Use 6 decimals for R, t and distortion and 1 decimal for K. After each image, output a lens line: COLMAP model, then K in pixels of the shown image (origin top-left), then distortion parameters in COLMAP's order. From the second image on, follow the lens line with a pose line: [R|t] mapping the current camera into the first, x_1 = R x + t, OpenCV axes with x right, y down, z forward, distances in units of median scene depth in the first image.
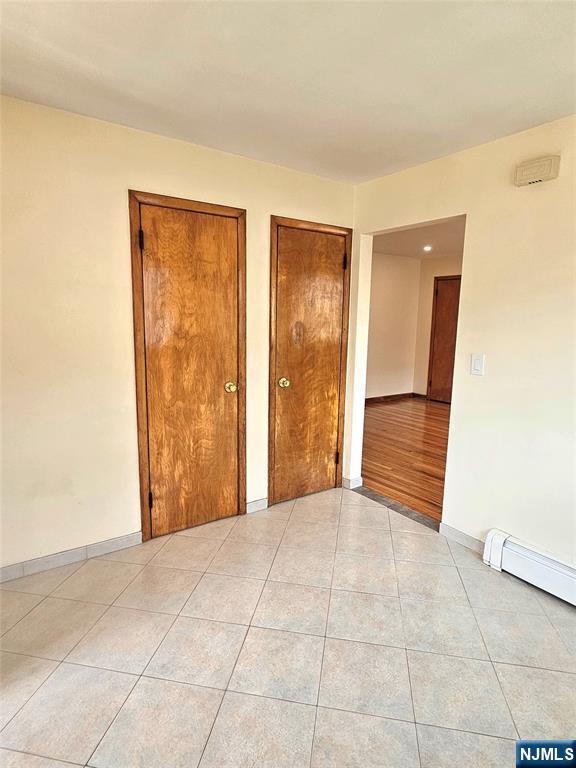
lens RADIAL K [[411.2, 0, 290.9], [0, 411.2, 381.4], [0, 0, 1]] dist [-0.001987, -0.000534]
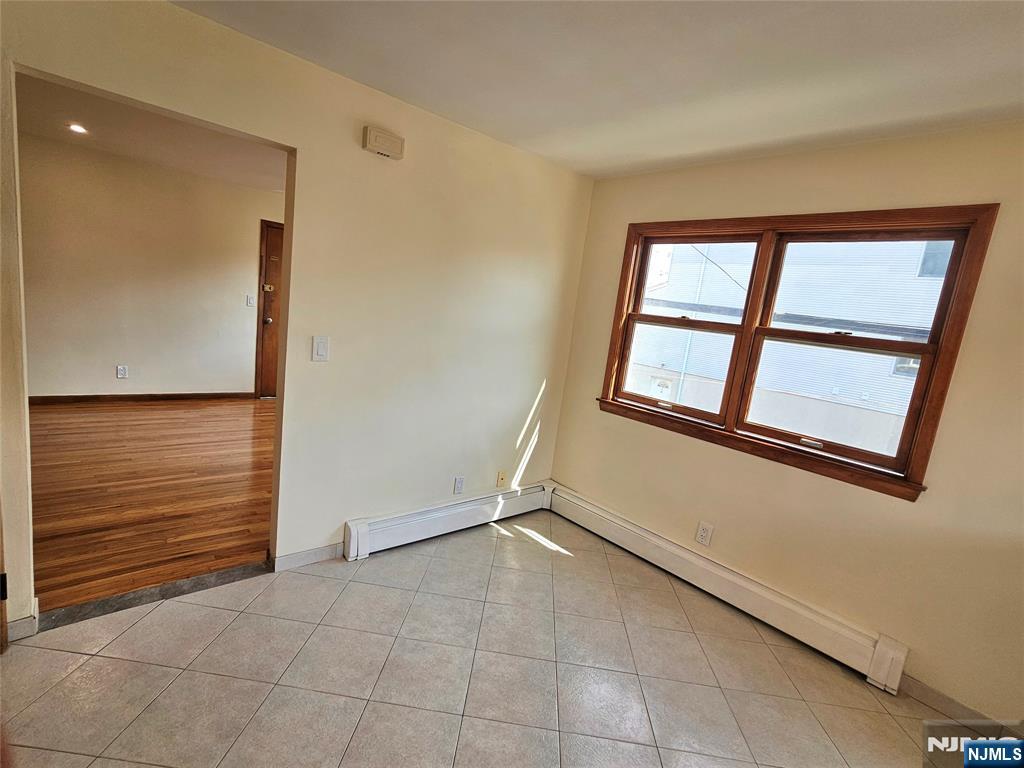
lens RADIAL K [[479.6, 0, 510.4], [0, 479.6, 381.8], [0, 0, 1]] dist [-0.017419, -0.000668]
pose [[-0.100161, -0.168013, 0.980683, -0.473325], [0.035970, 0.984384, 0.172321, -0.103682], [-0.994321, 0.052536, -0.092554, 0.644932]]
